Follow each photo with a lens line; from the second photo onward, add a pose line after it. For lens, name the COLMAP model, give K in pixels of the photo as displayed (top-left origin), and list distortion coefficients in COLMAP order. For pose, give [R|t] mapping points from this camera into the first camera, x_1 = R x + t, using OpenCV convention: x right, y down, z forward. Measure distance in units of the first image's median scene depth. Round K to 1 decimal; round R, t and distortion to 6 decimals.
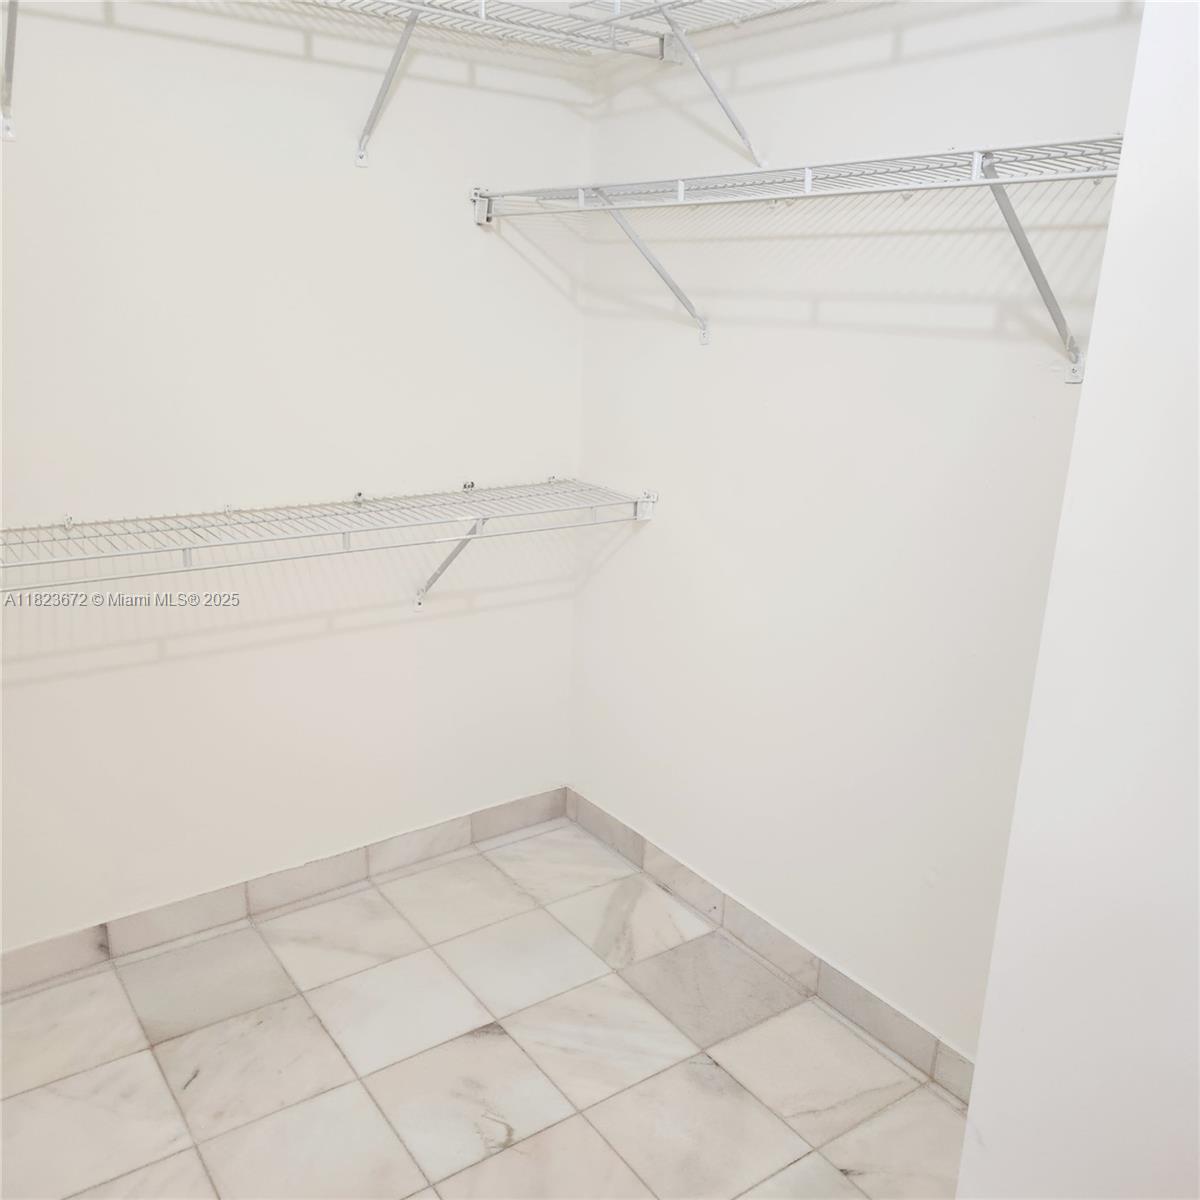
lens RADIAL K [[1077.7, 0, 632.7], [0, 1077.7, 622.8], [0, 0, 1]] dist [0.089046, -0.083818]
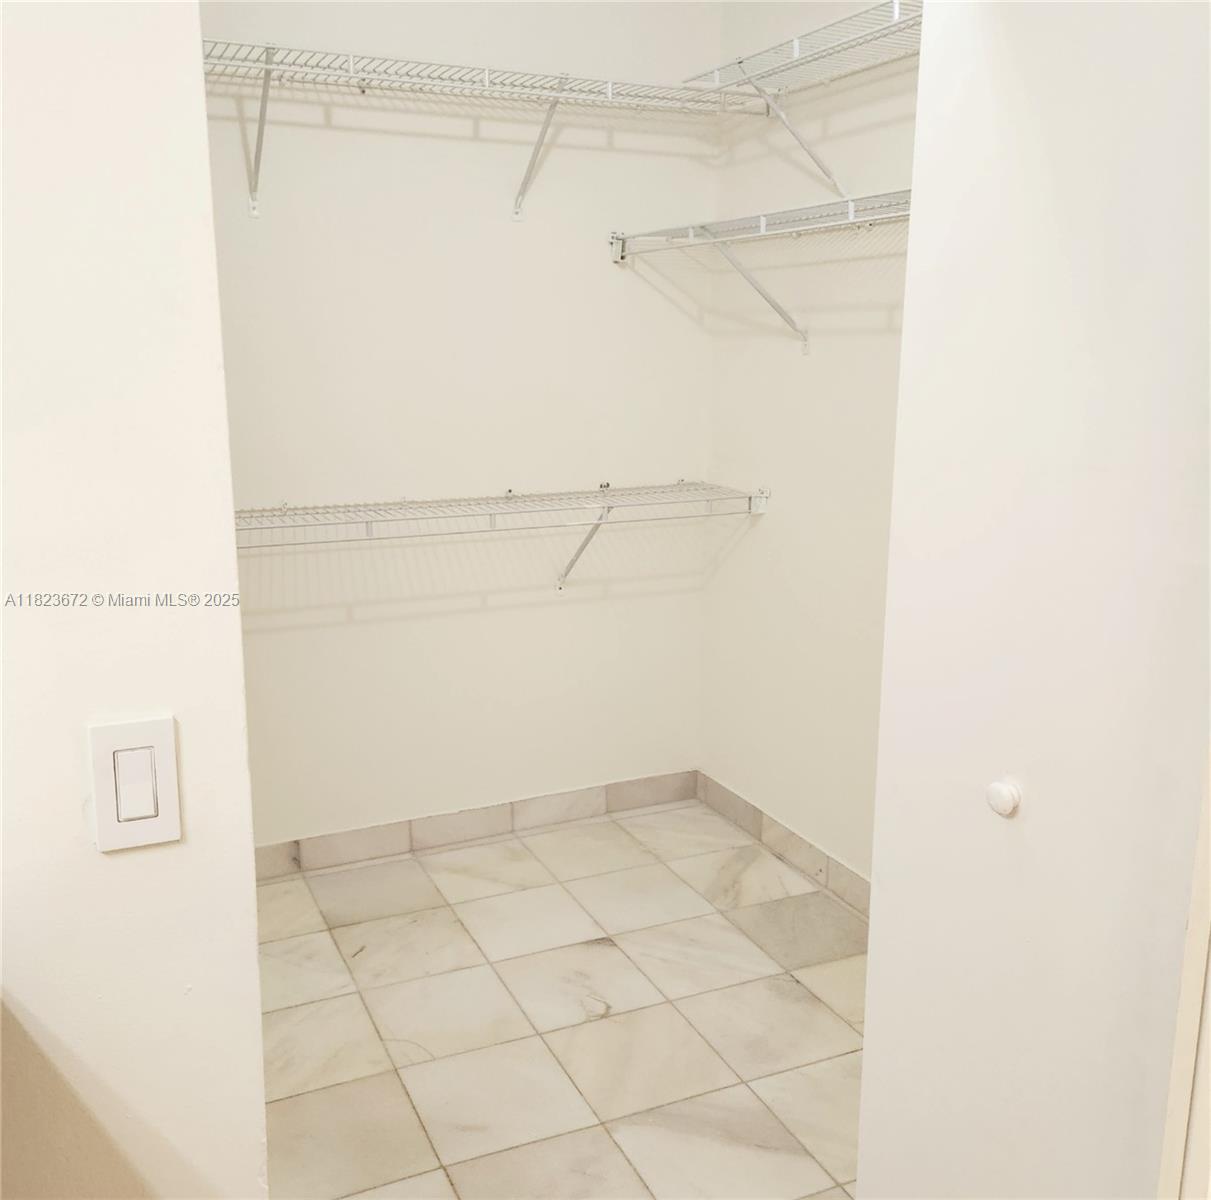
lens RADIAL K [[1140.0, 0, 612.1], [0, 1140.0, 593.0], [0, 0, 1]] dist [0.077145, 0.000000]
pose [[0.981977, 0.006239, -0.188899, 0.099368], [-0.019813, 0.997346, -0.070056, 0.083071], [0.187961, 0.072536, 0.979494, -0.201247]]
